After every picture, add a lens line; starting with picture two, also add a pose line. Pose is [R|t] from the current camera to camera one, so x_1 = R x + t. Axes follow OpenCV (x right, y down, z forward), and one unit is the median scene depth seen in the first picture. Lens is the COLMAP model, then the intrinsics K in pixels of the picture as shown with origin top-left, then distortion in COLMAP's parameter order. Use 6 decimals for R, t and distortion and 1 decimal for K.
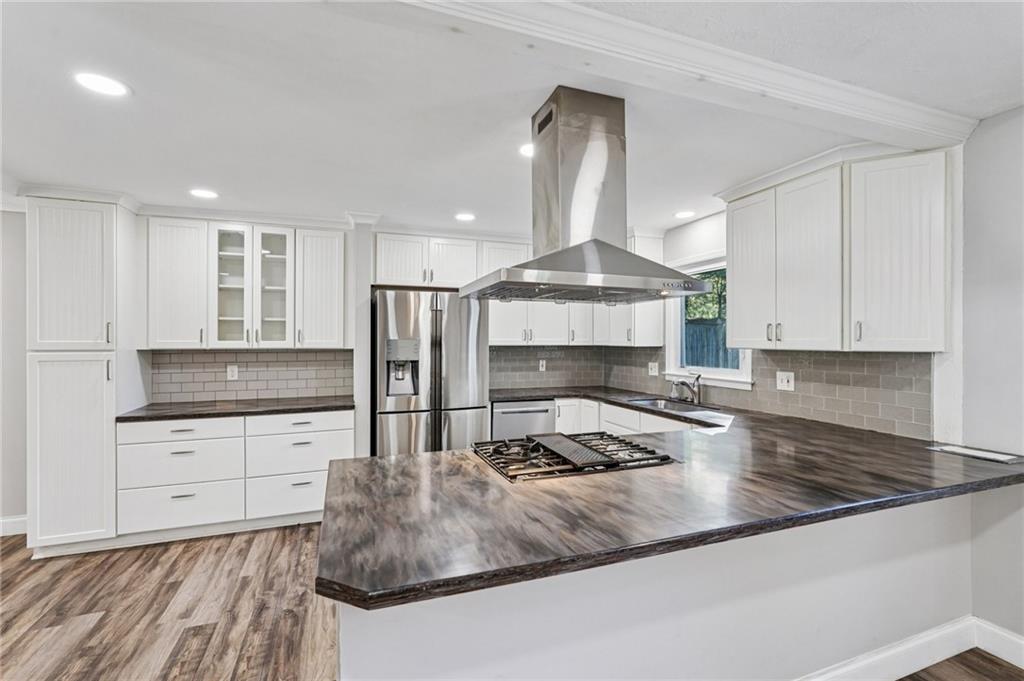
lens RADIAL K [[457.3, 0, 507.2], [0, 457.3, 337.4], [0, 0, 1]] dist [-0.012719, 0.007529]
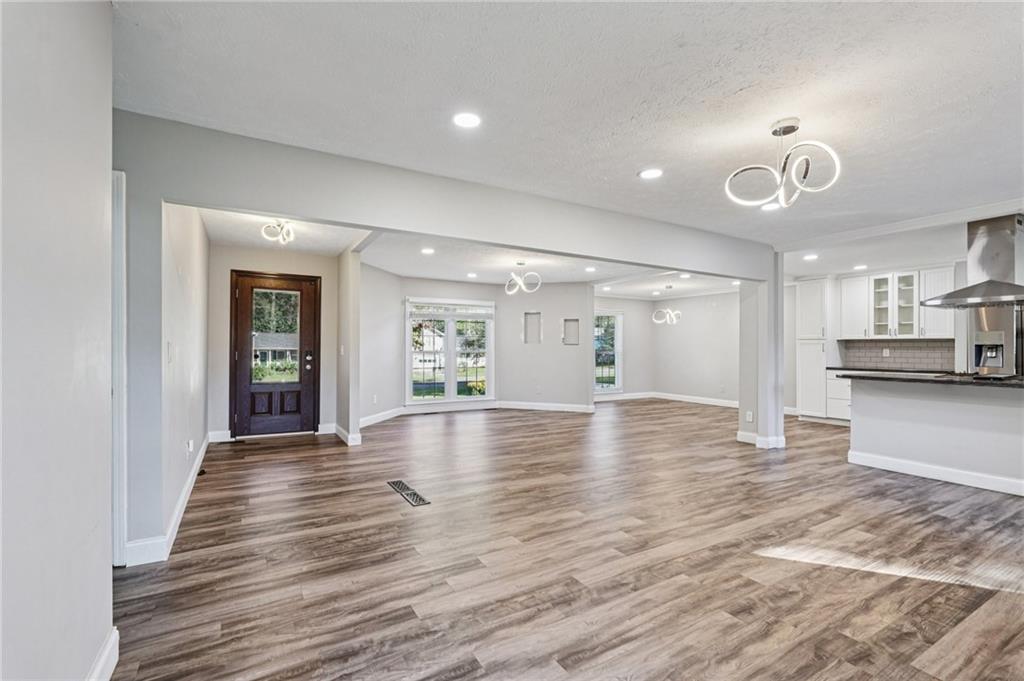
lens RADIAL K [[457.3, 0, 504.3], [0, 457.3, 346.3], [0, 0, 1]] dist [-0.012719, 0.007529]
pose [[0.164385, -0.003702, -0.986389, 1.074003], [-0.003916, 0.999983, -0.004406, 0.073118], [0.986389, 0.004587, 0.164367, -0.931196]]
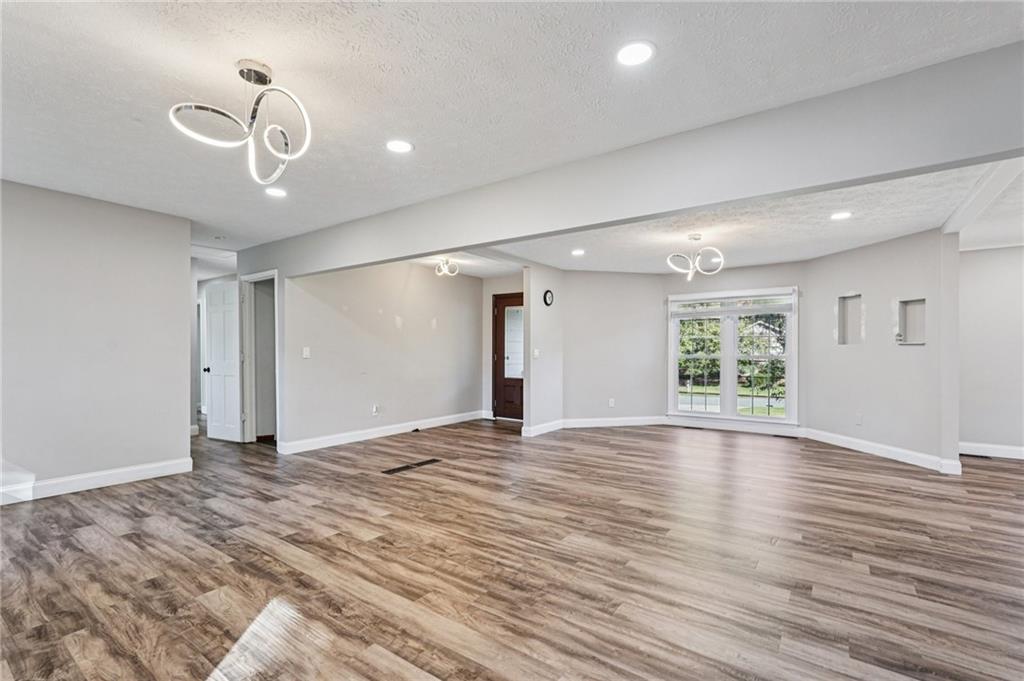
lens RADIAL K [[457.3, 0, 514.8], [0, 457.3, 357.9], [0, 0, 1]] dist [-0.012719, 0.007529]
pose [[-0.831798, 0.005161, -0.555055, 0.467507], [-0.001593, 0.999930, 0.011685, 0.076968], [0.555077, 0.010604, -0.831732, 0.313173]]
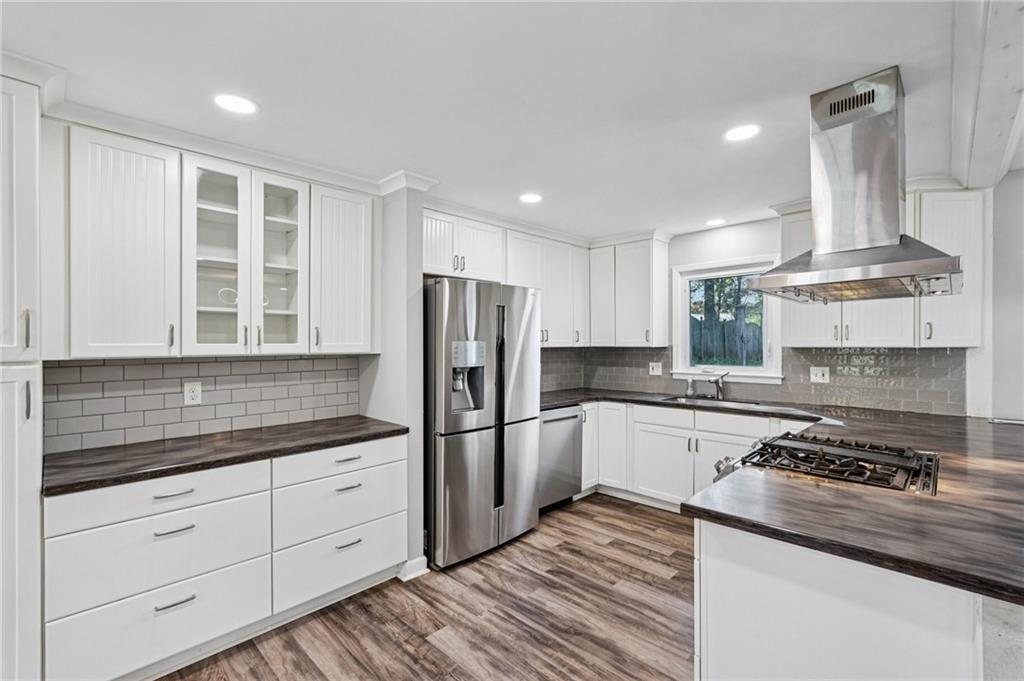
lens RADIAL K [[457.3, 0, 511.9], [0, 457.3, 341.6], [0, 0, 1]] dist [-0.012719, 0.007529]
pose [[0.906393, -0.004812, 0.422407, -0.514095], [0.003997, 0.999988, 0.002815, 0.004456], [-0.422416, -0.000864, 0.906402, 0.247931]]
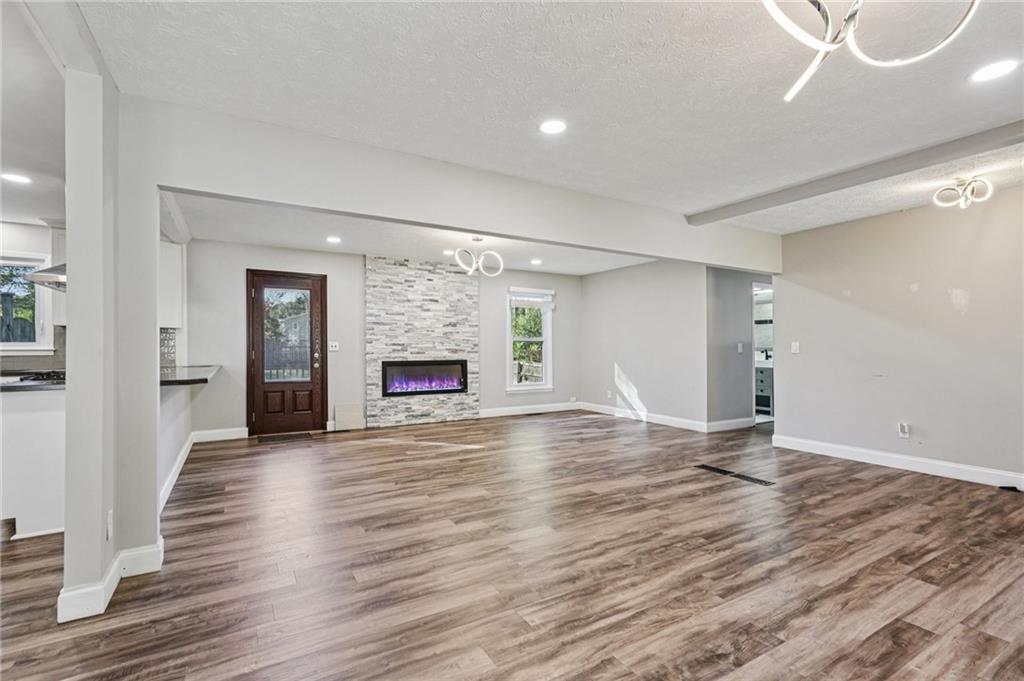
lens RADIAL K [[457.3, 0, 504.9], [0, 457.3, 360.4], [0, 0, 1]] dist [-0.012719, 0.007529]
pose [[-0.167791, -0.027246, 0.985446, -1.111659], [-0.002729, 0.999627, 0.027174, 0.083434], [-0.985819, 0.001870, -0.167803, -0.189861]]
